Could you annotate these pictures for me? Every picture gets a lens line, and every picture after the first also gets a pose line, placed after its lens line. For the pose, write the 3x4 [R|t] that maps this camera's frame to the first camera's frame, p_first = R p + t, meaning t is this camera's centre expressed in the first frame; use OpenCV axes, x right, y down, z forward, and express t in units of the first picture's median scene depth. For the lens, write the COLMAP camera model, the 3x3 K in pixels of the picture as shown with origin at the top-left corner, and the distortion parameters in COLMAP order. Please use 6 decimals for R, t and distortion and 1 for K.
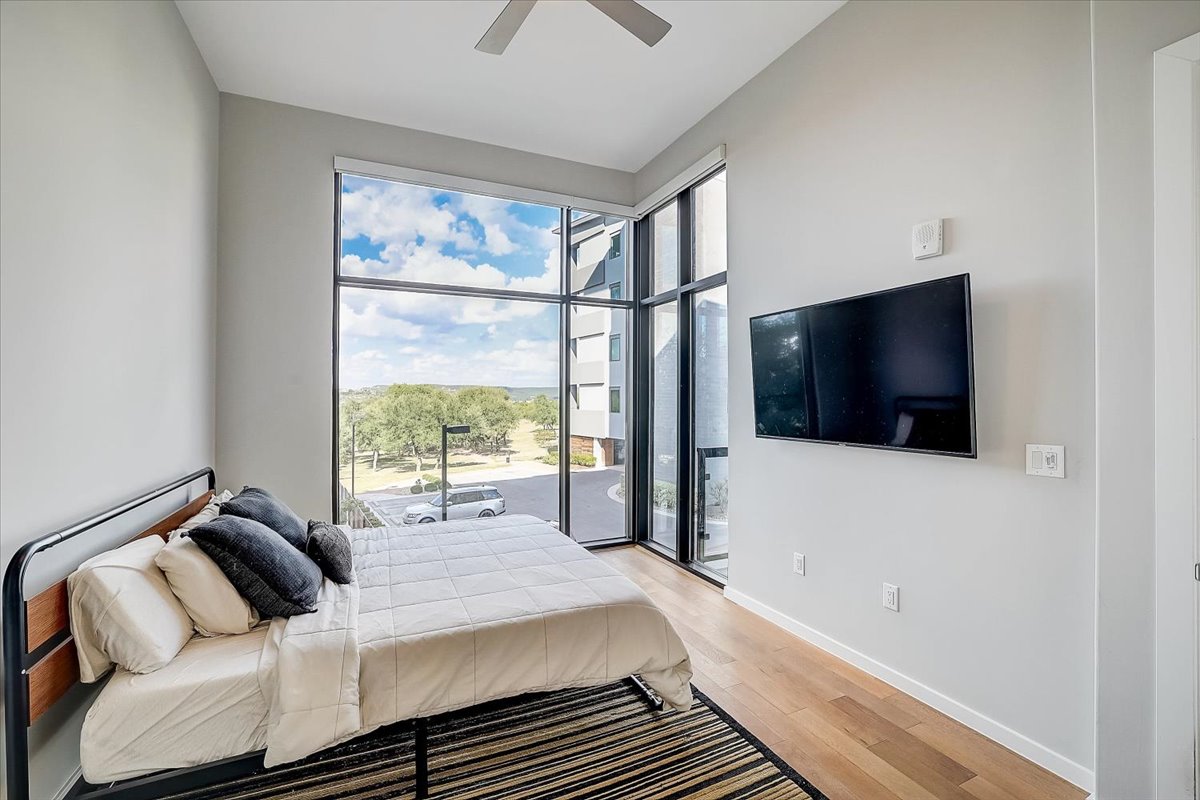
lens RADIAL K [[512.7, 0, 601.6], [0, 512.7, 399.8], [0, 0, 1]] dist [-0.050186, 0.017692]
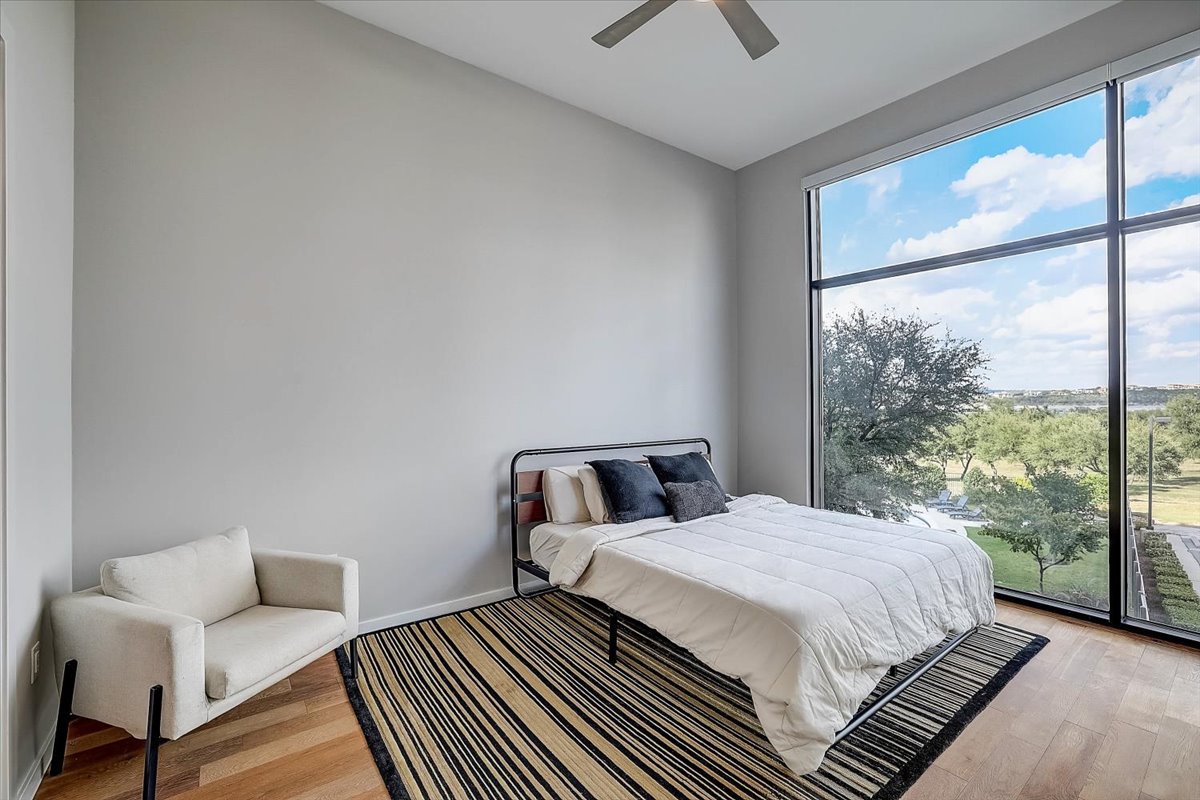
lens RADIAL K [[512.7, 0, 601.6], [0, 512.7, 399.8], [0, 0, 1]] dist [-0.050186, 0.017692]
pose [[0.215500, -0.004520, -0.976493, 0.886190], [0.004167, 0.999984, -0.003709, 0.036624], [0.976495, -0.003270, 0.215516, 0.549953]]
